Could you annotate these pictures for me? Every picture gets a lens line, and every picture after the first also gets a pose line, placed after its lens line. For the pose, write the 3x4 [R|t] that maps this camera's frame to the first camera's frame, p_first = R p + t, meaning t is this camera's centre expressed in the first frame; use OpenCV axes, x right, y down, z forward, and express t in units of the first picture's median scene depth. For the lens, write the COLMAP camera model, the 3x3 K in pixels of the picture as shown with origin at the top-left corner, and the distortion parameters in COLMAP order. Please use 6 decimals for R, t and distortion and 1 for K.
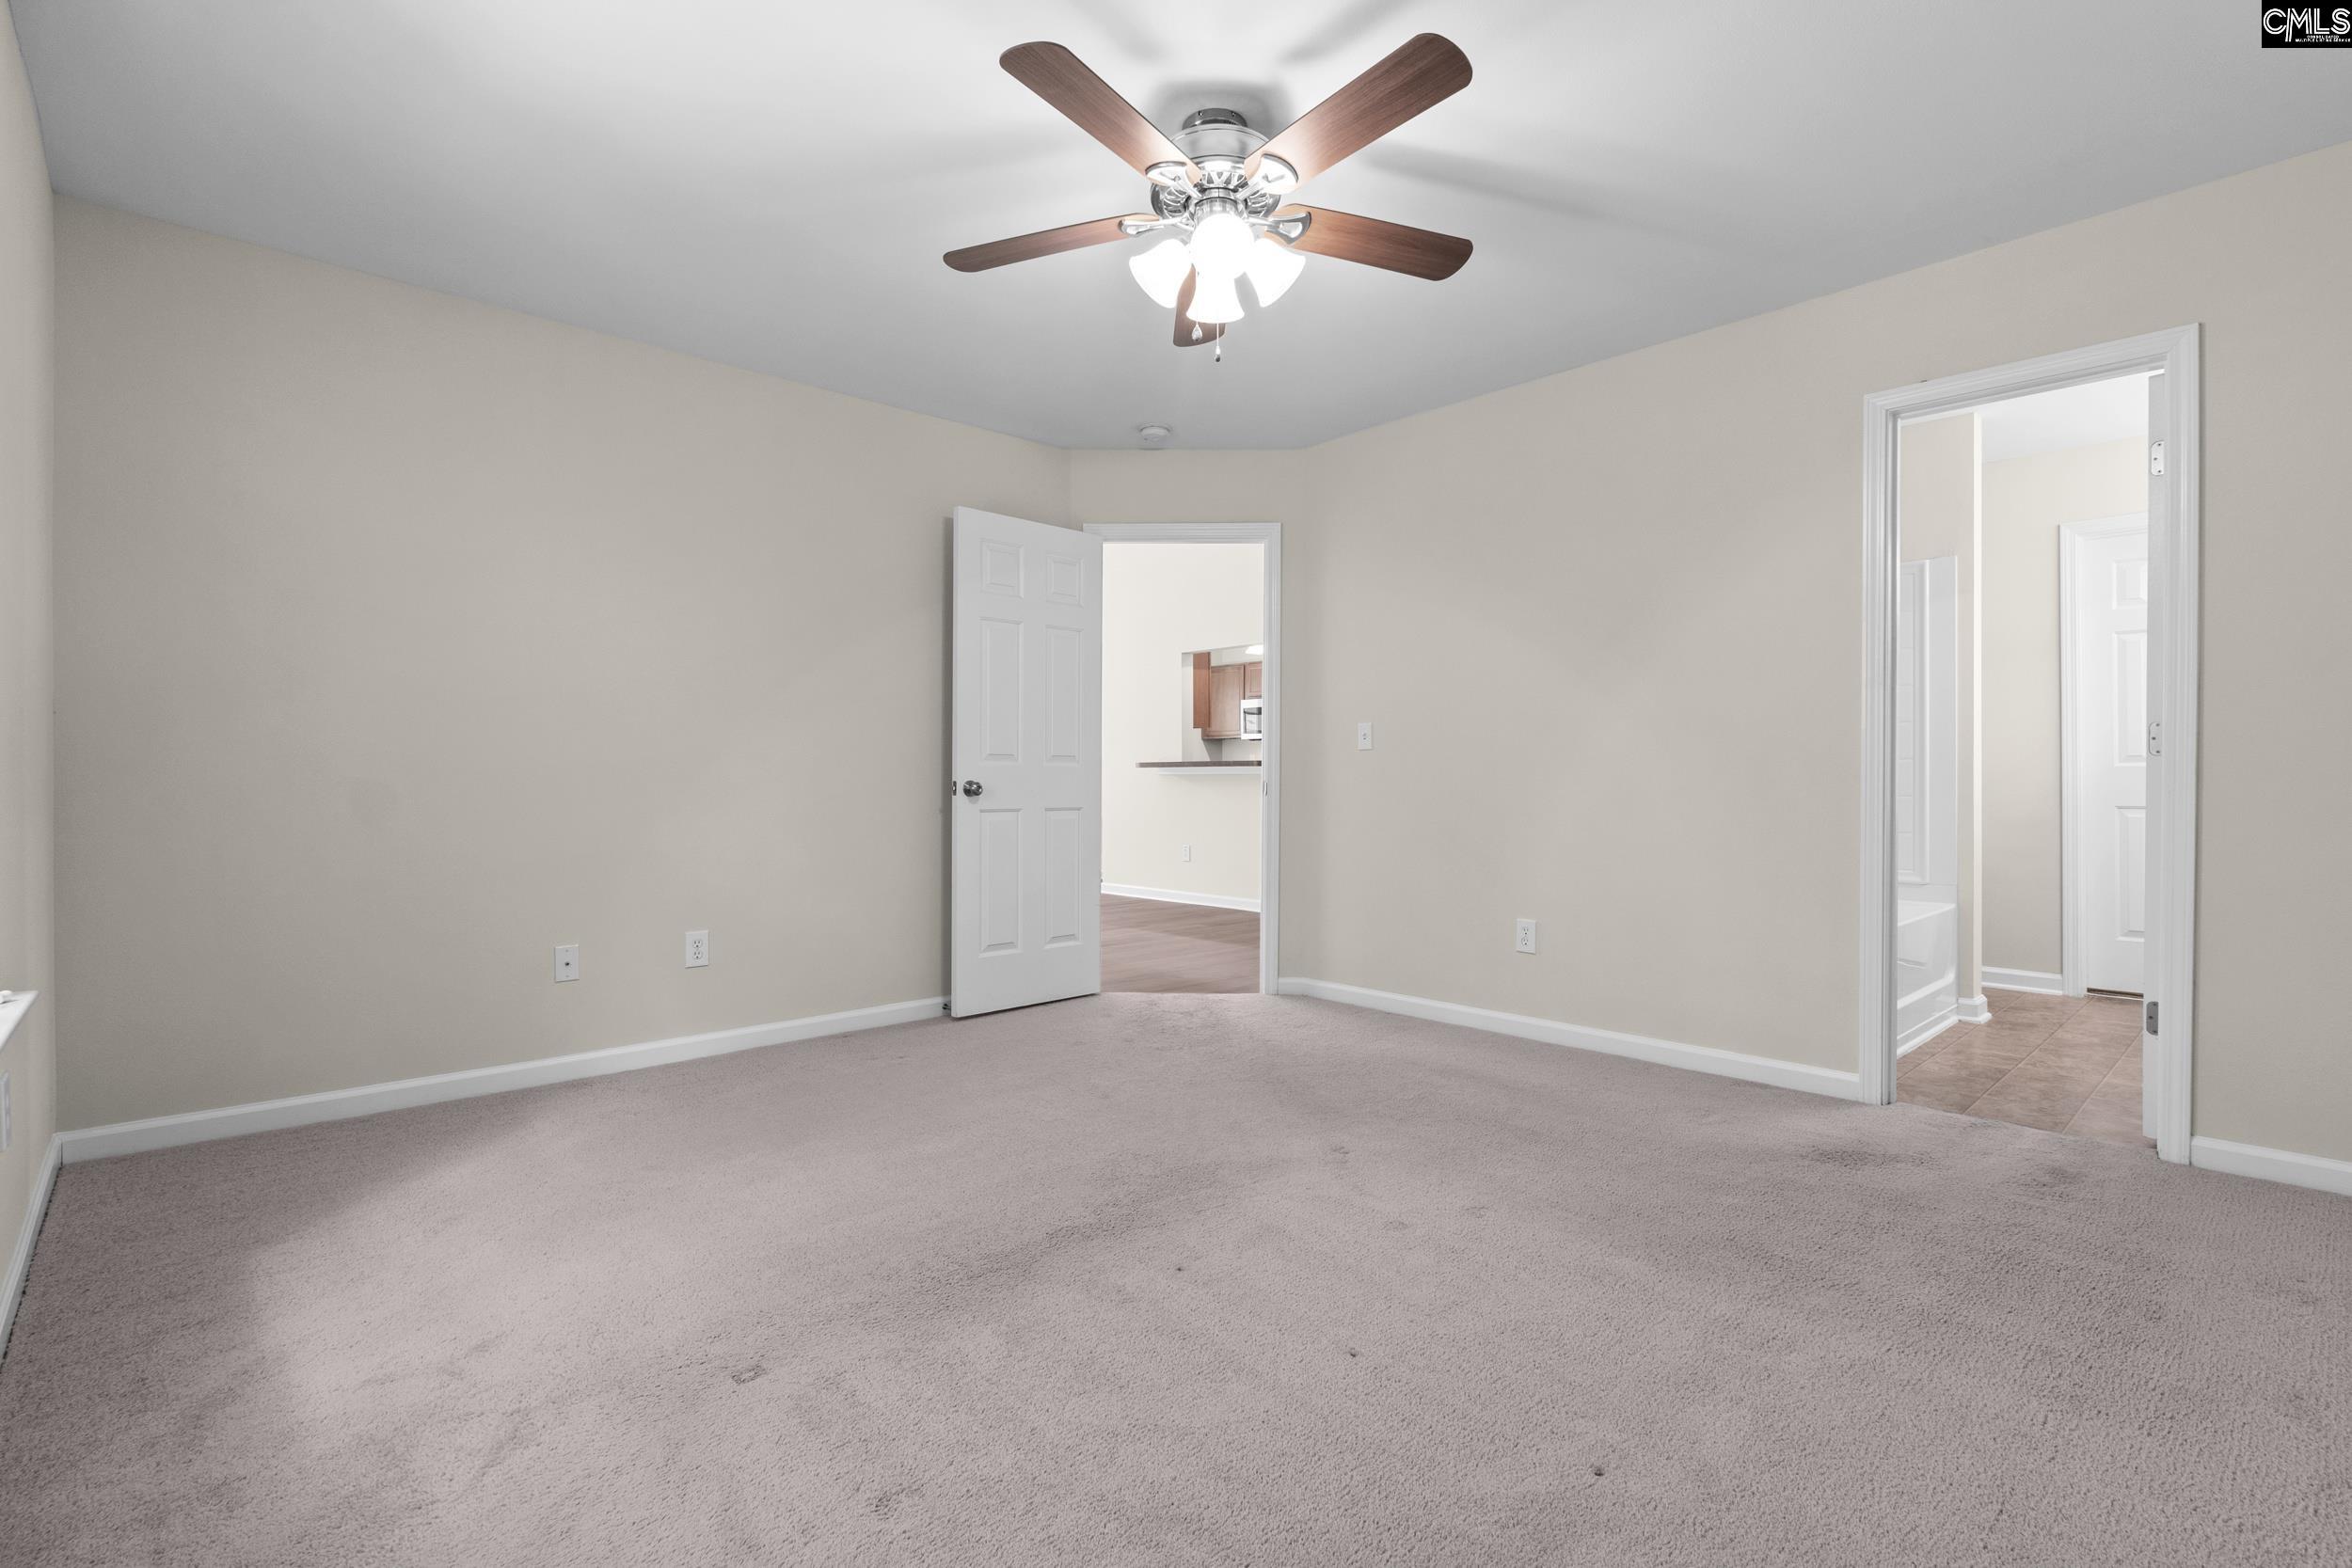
lens RADIAL K [[1076.0, 0, 1176.8], [0, 1076.0, 778.0], [0, 0, 1]] dist [-0.003832, -0.000778]
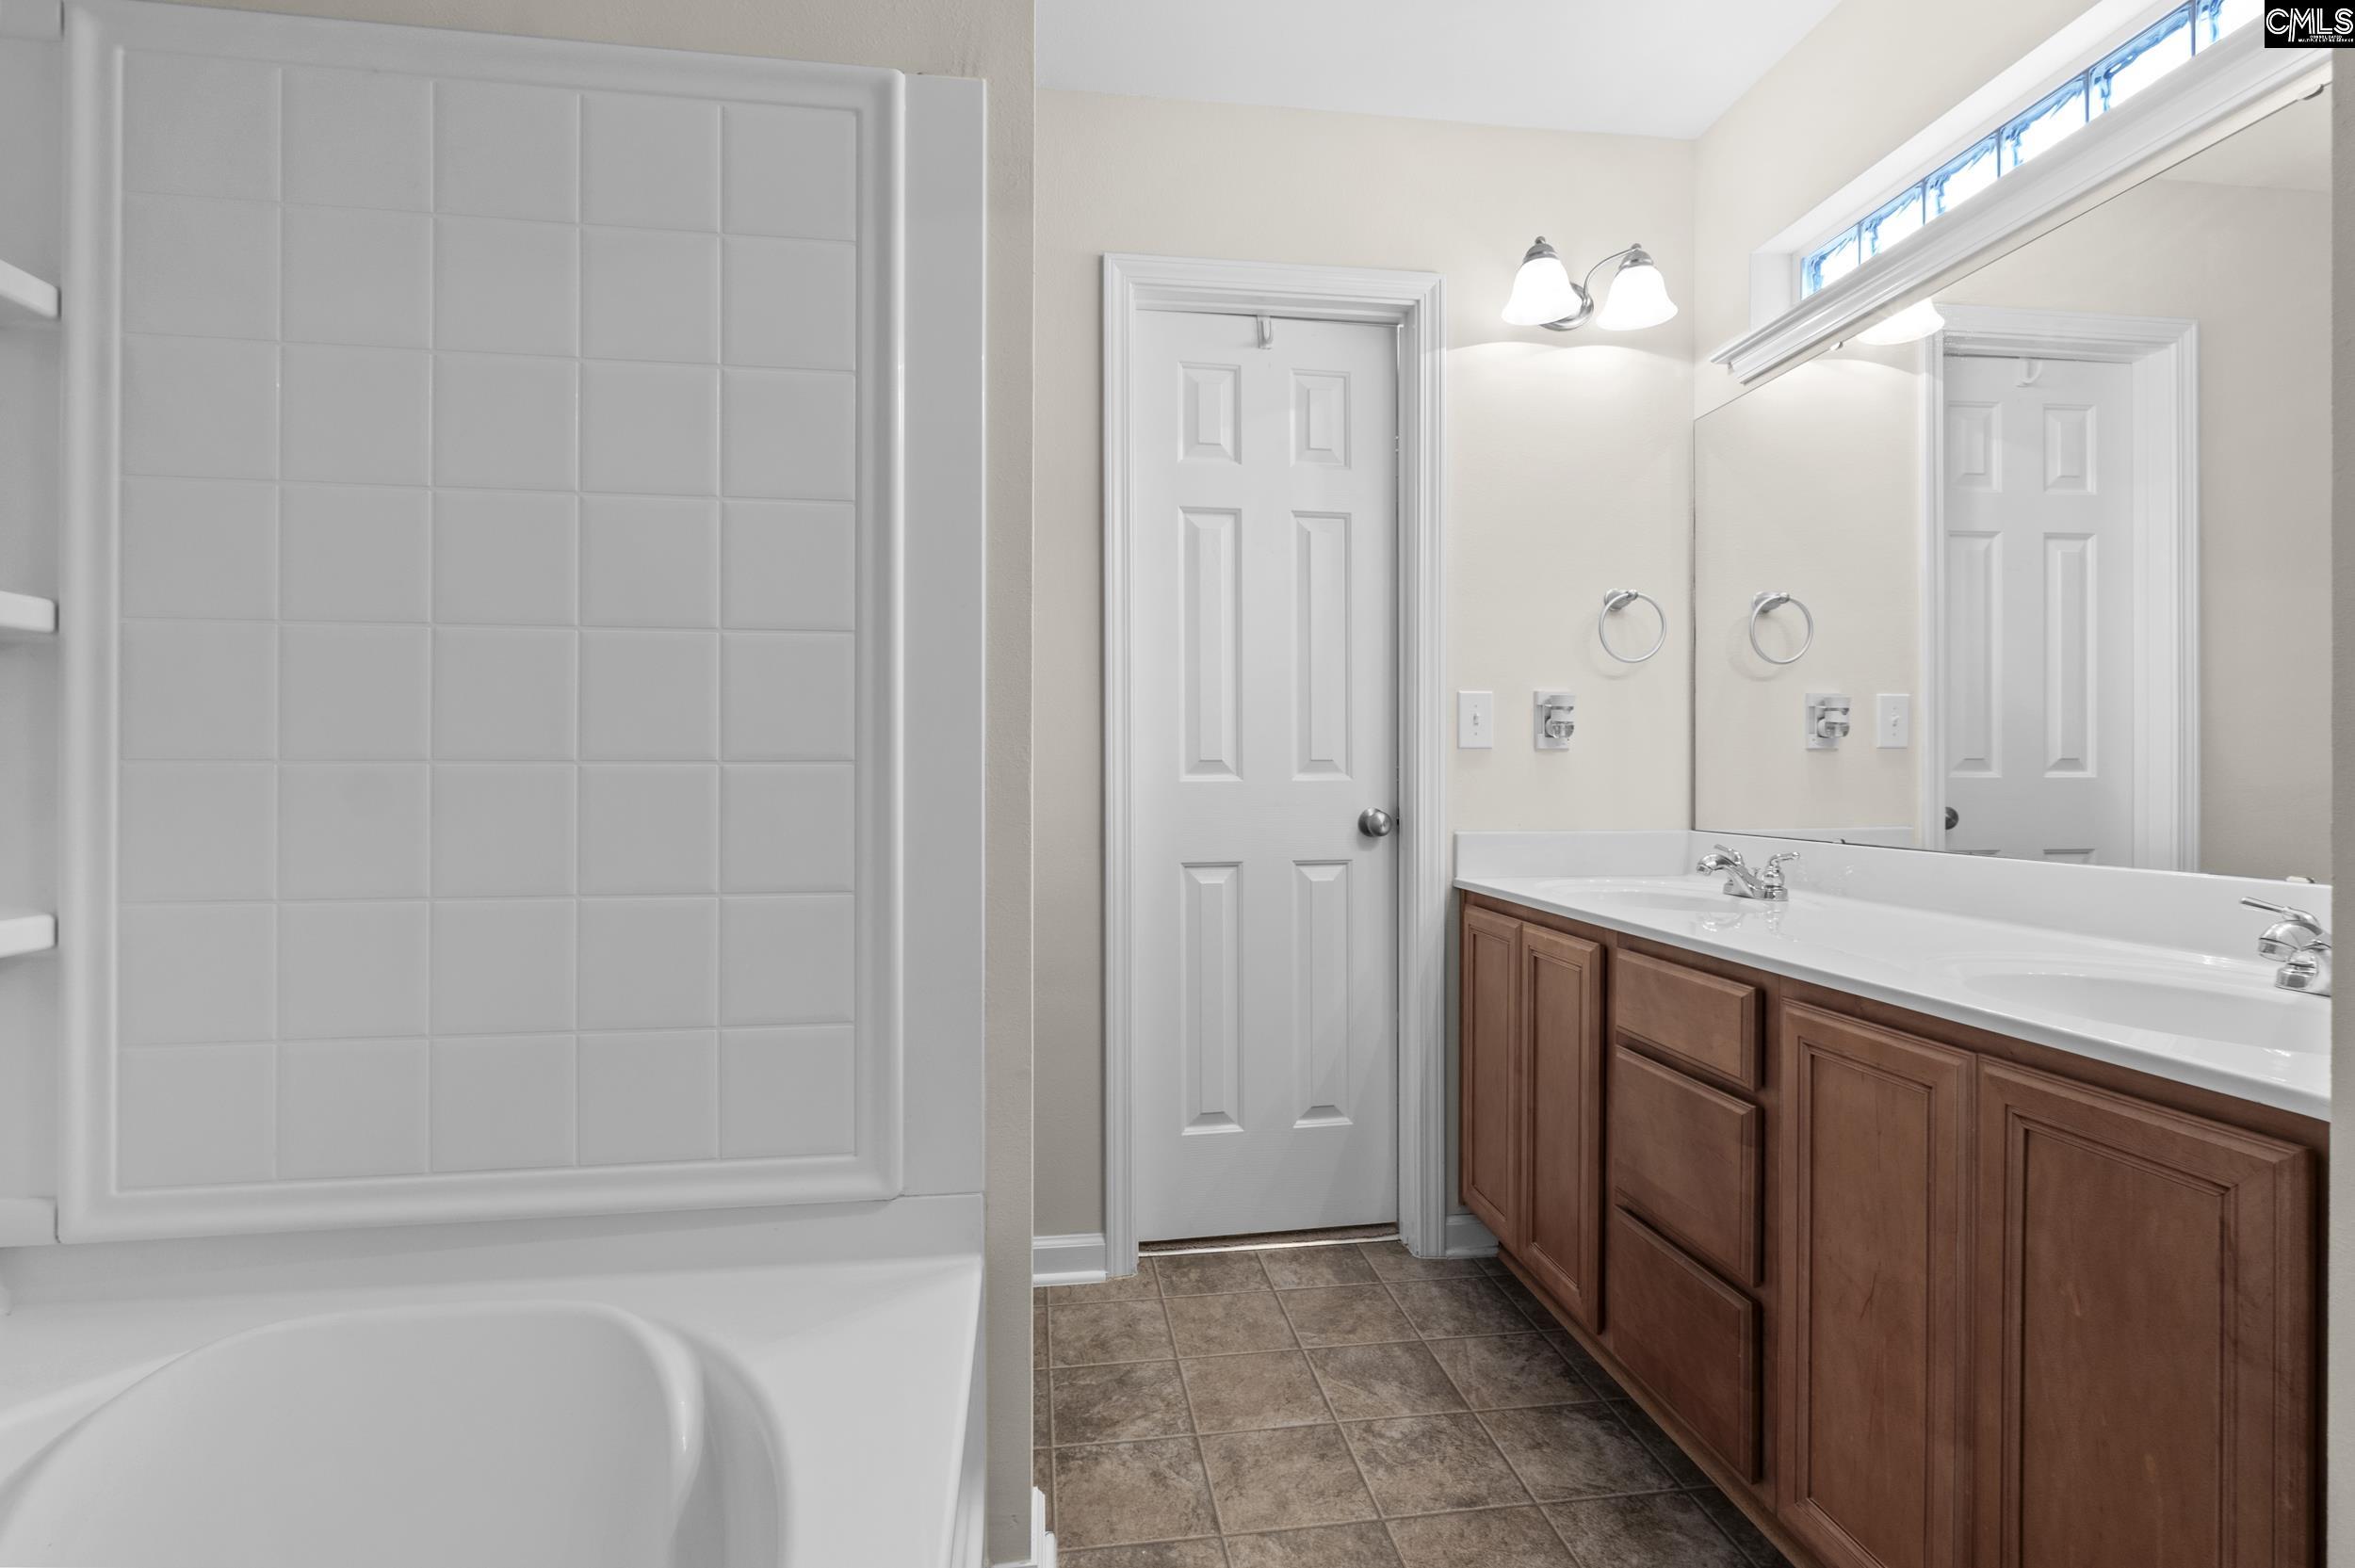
lens RADIAL K [[1077.4, 0, 1180.1], [0, 1077.4, 784.9], [0, 0, 1]] dist [-0.003832, -0.000778]
pose [[0.572213, 0.003739, 0.820096, 0.476374], [-0.007541, 0.999971, 0.000702, -0.009438], [-0.820070, -0.006586, 0.572225, 0.728055]]
